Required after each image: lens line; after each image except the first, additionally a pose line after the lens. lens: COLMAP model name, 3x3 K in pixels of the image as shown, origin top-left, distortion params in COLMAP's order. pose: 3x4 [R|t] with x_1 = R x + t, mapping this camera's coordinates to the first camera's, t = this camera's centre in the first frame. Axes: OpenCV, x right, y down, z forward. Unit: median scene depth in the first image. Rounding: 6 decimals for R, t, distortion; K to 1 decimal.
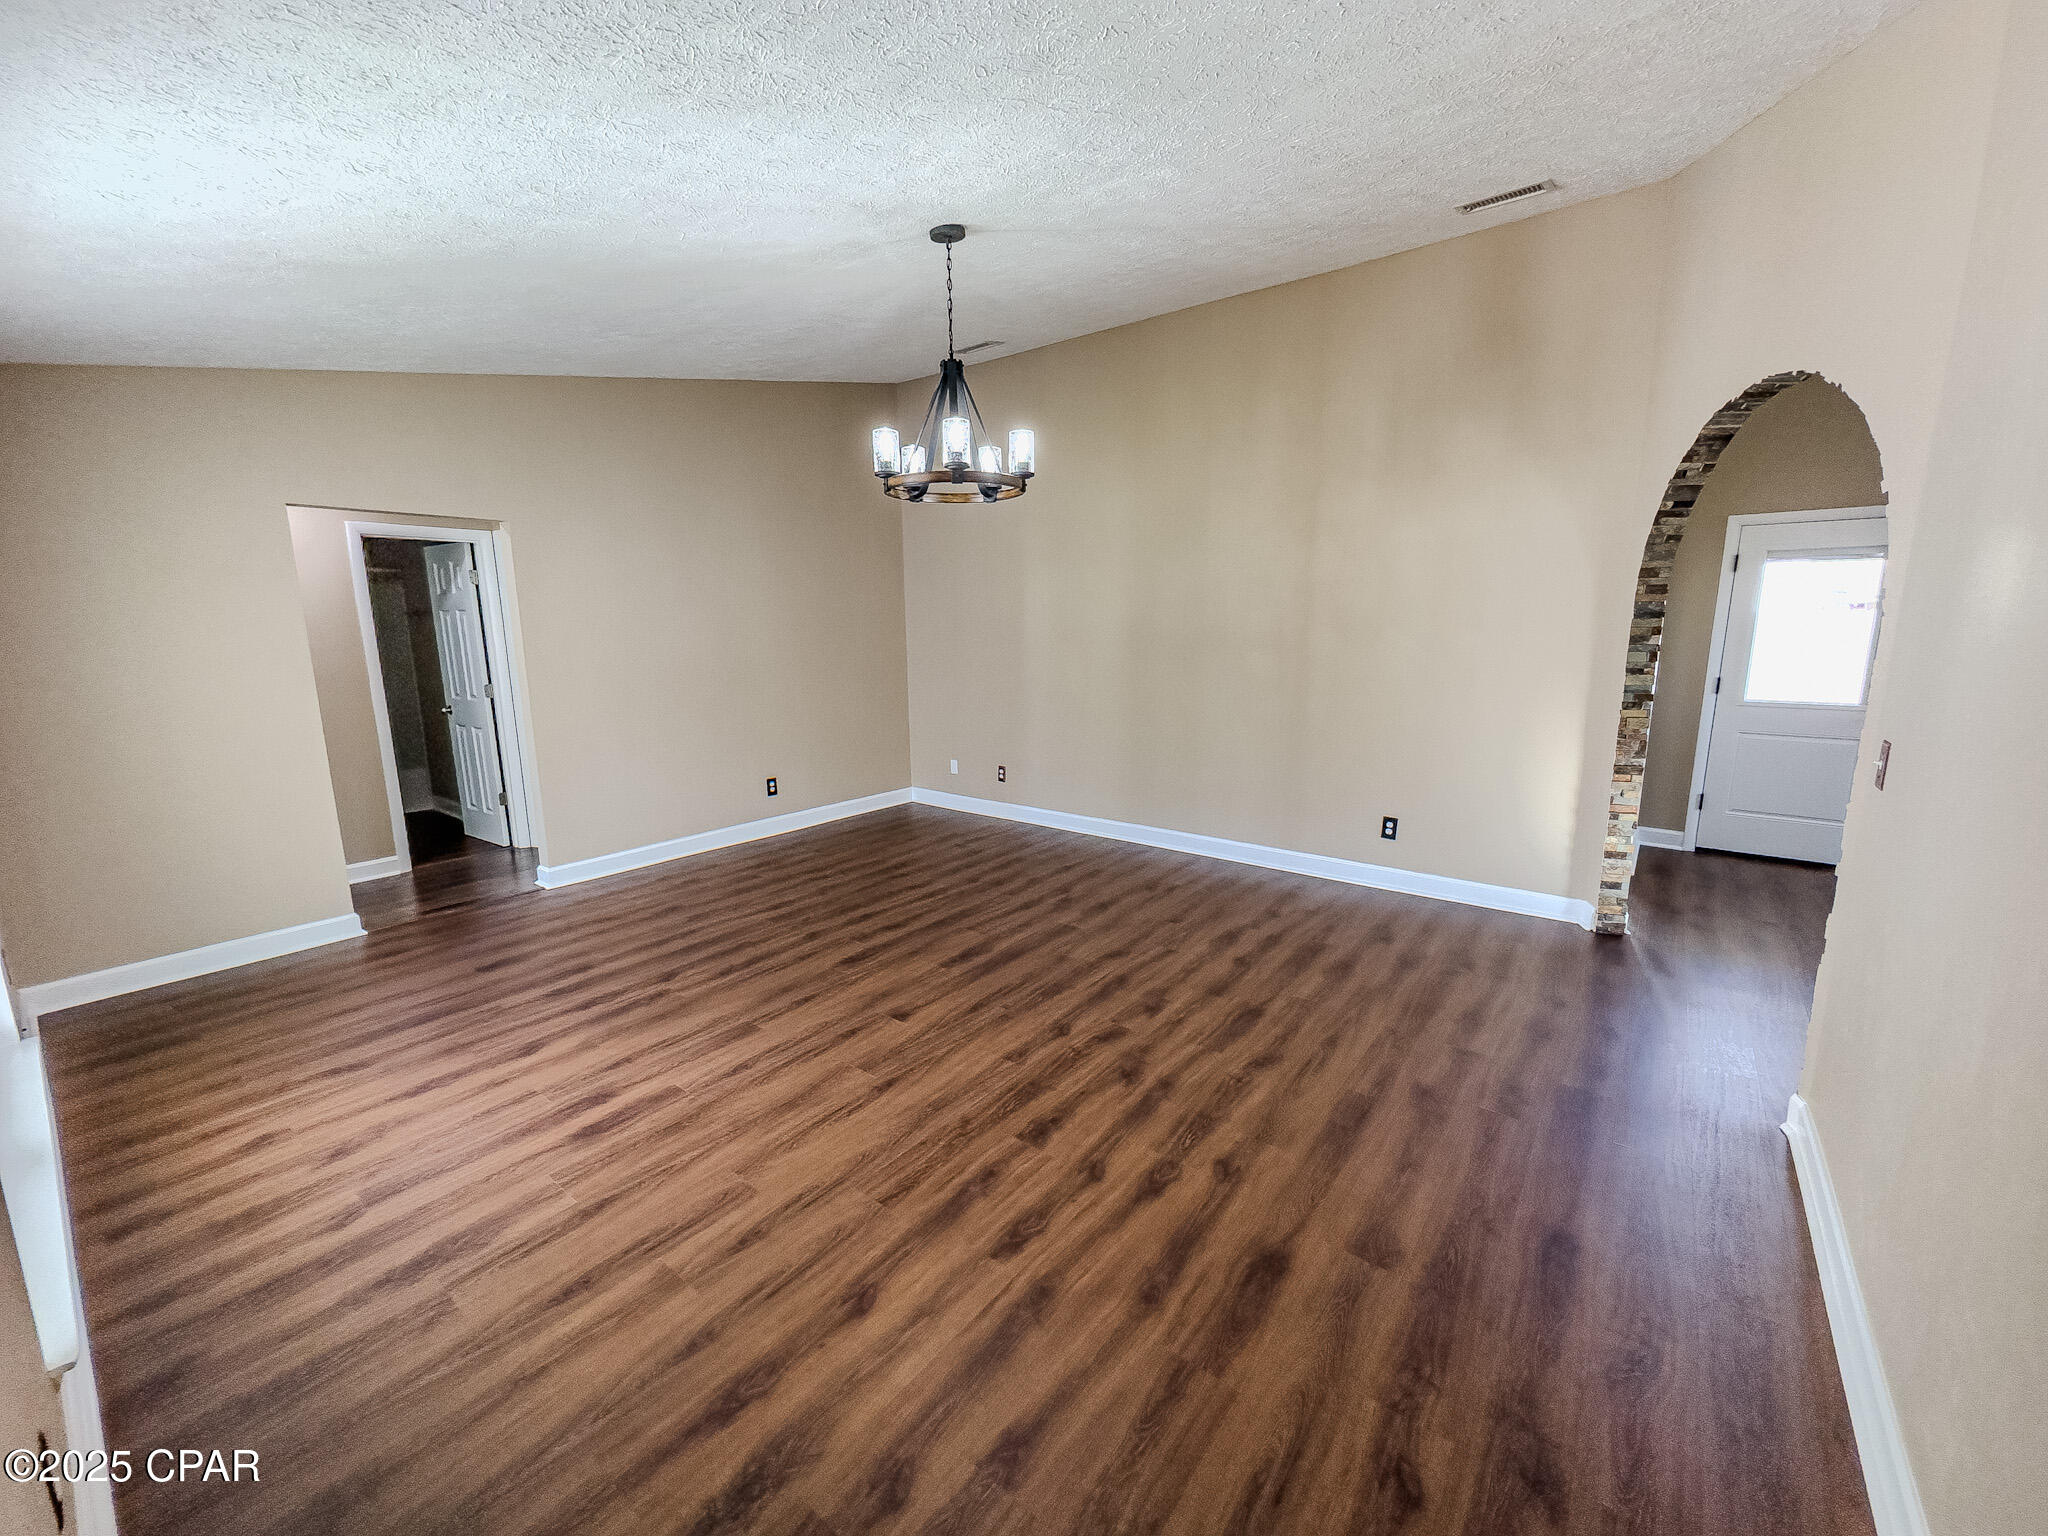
lens RADIAL K [[811.8, 0, 1024.4], [0, 811.8, 768.1], [0, 0, 1]] dist [-0.001612, -0.000094]
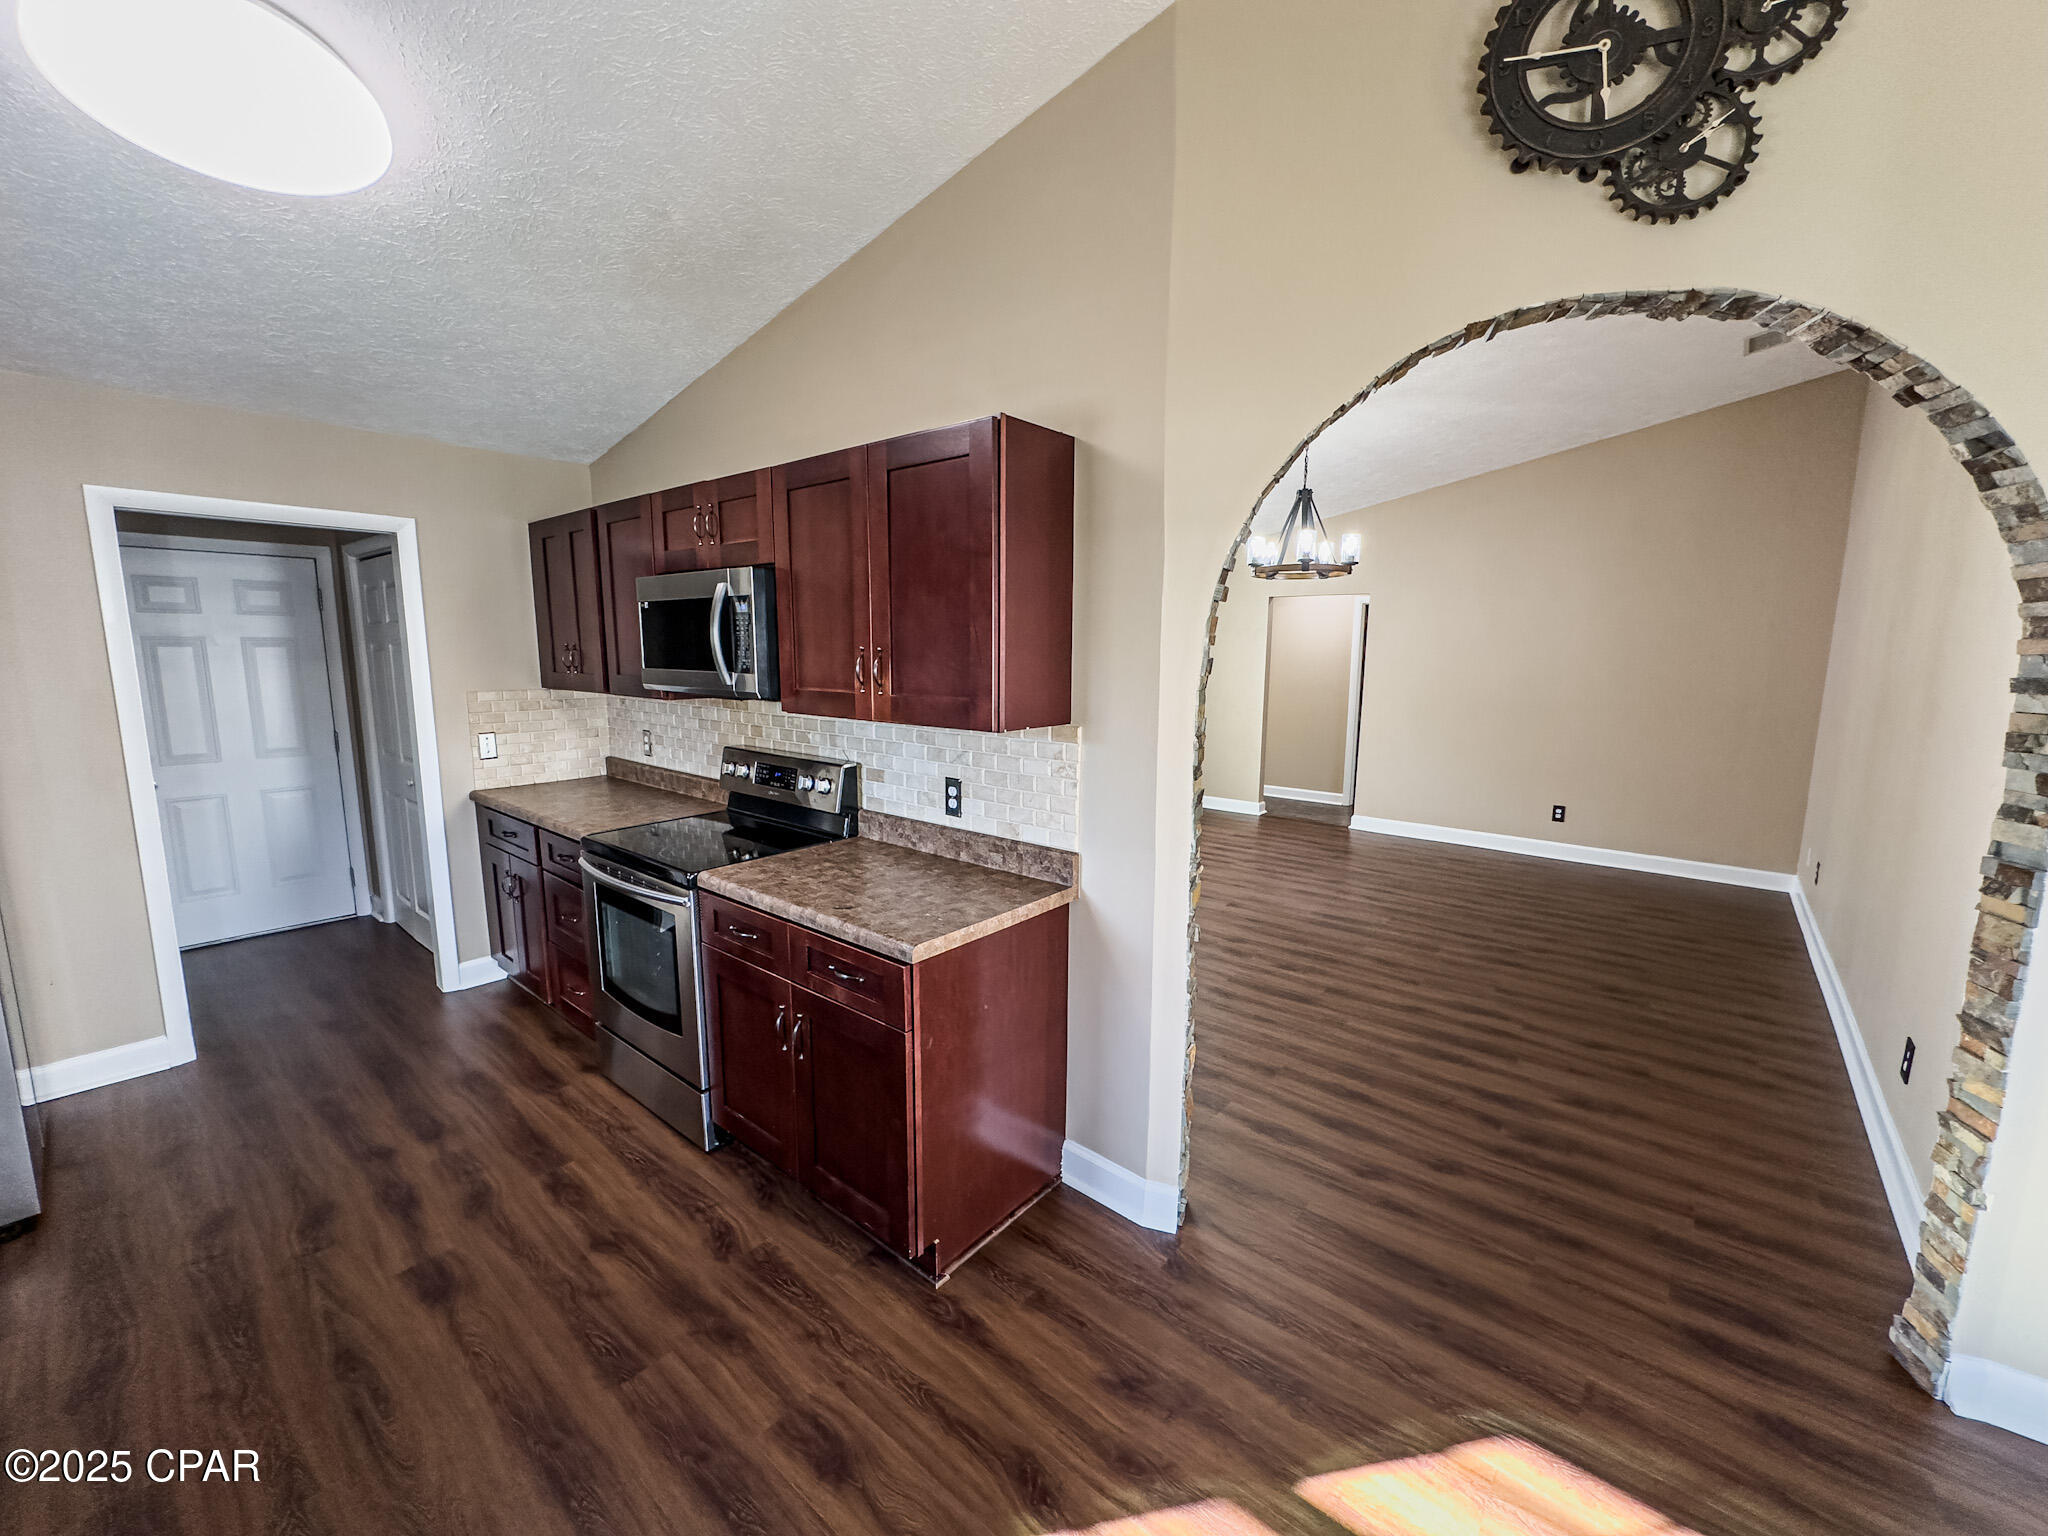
lens RADIAL K [[811.8, 0, 1027.2], [0, 811.8, 769.0], [0, 0, 1]] dist [-0.001612, -0.000094]
pose [[-0.031808, 0.152556, -0.987783, 1.596988], [-0.185603, 0.970192, 0.155816, -0.148372], [0.982110, 0.188292, -0.002545, 0.627967]]
